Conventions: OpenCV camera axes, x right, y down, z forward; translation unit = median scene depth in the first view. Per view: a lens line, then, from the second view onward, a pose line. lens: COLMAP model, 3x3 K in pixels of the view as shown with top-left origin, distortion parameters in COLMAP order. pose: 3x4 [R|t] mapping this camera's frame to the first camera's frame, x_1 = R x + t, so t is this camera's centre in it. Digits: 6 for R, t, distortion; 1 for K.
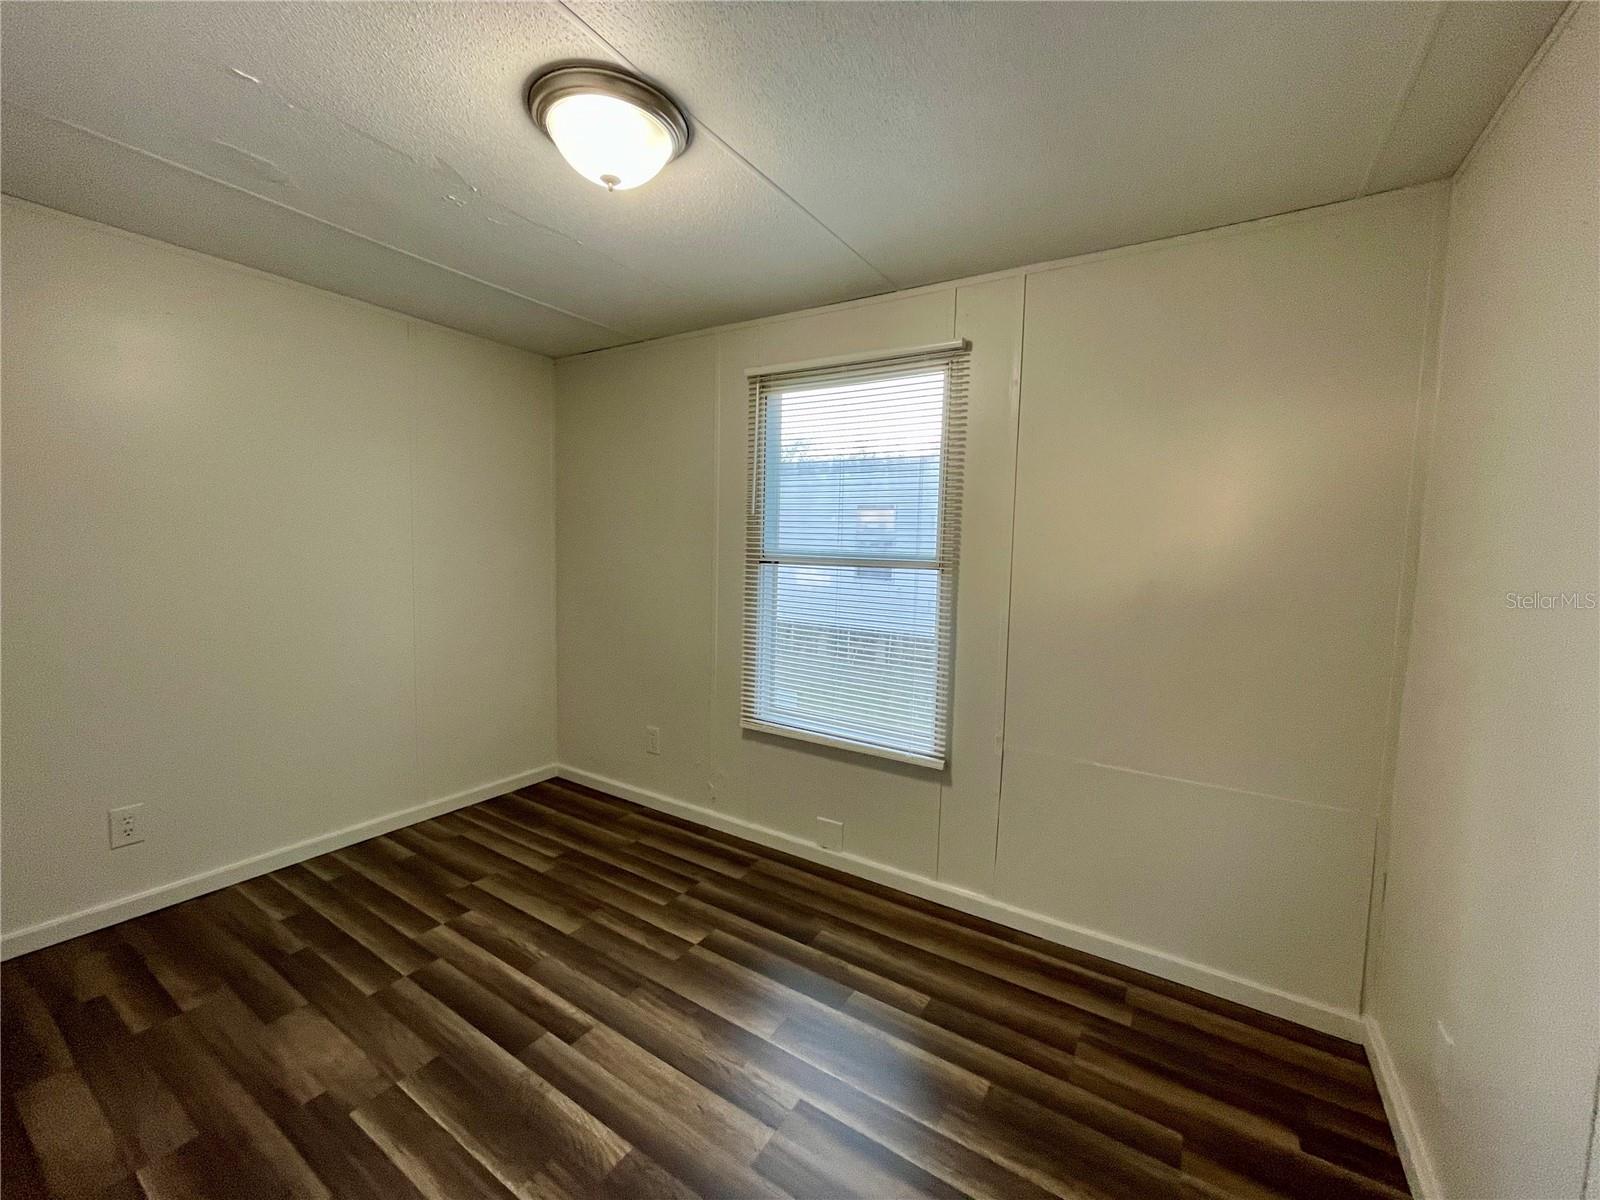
lens RADIAL K [[647.0, 0, 791.4], [0, 647.0, 594.2], [0, 0, 1]] dist [-0.002887, -0.000369]
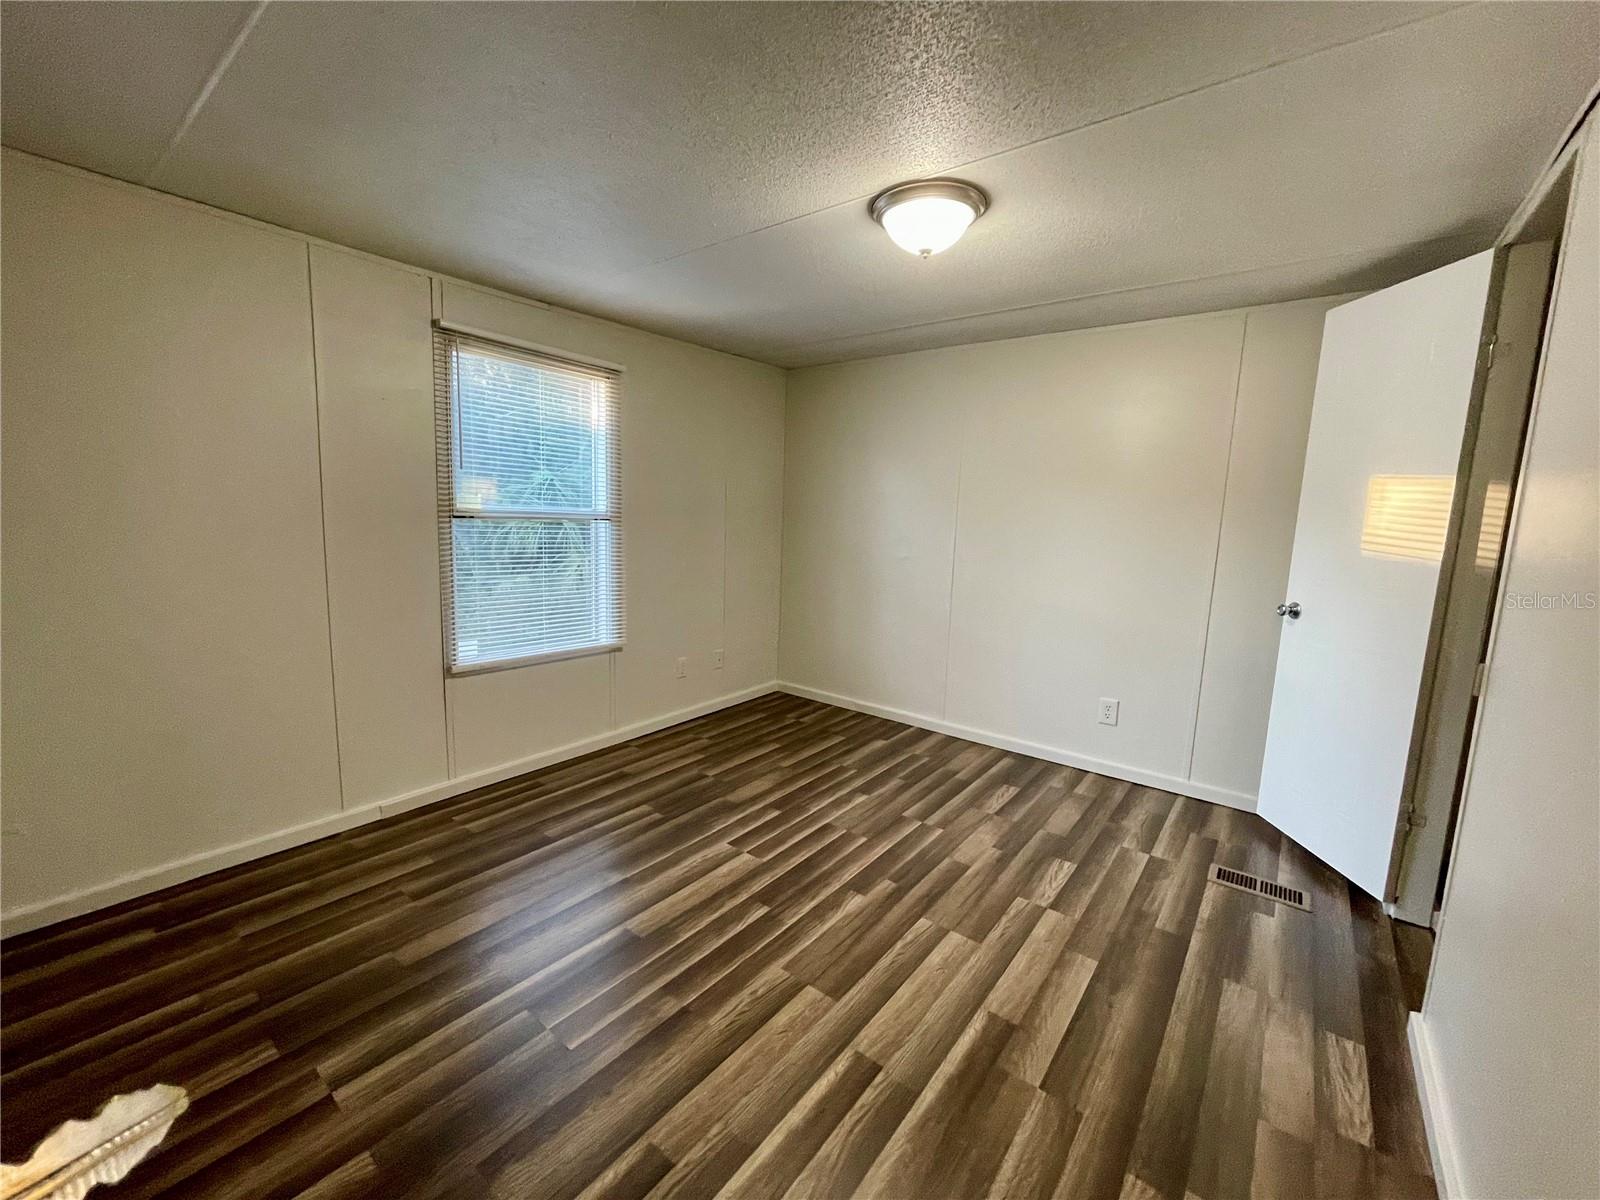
lens RADIAL K [[647.0, 0, 794.7], [0, 647.0, 600.7], [0, 0, 1]] dist [-0.002887, -0.000369]
pose [[0.102771, -0.191484, 0.976100, -1.696031], [0.023353, 0.981490, 0.190083, -0.187188], [-0.994431, 0.003260, 0.105341, 0.951595]]
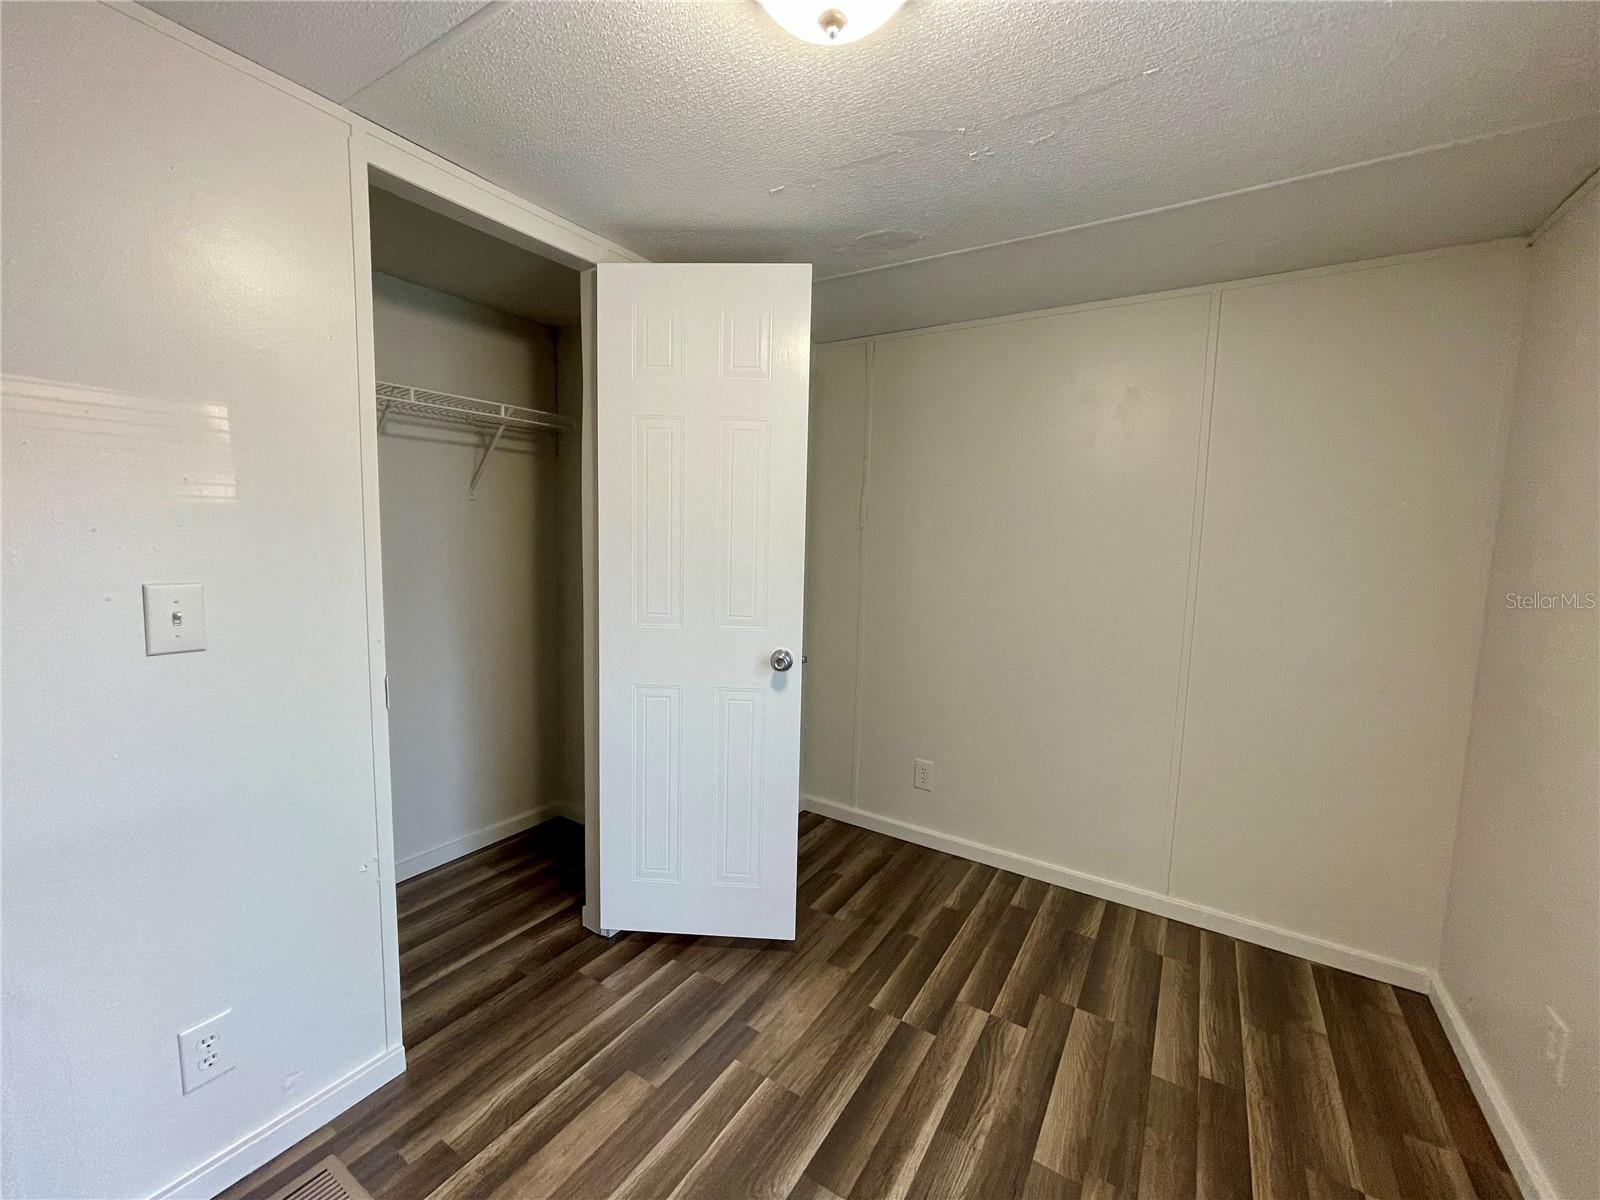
lens RADIAL K [[647.0, 0, 801.2], [0, 647.0, 592.0], [0, 0, 1]] dist [-0.002887, -0.000369]
pose [[0.007564, 0.058712, -0.998246, 0.267023], [-0.104386, 0.992867, 0.057605, -0.063171], [0.994508, 0.103767, 0.013639, 0.659462]]
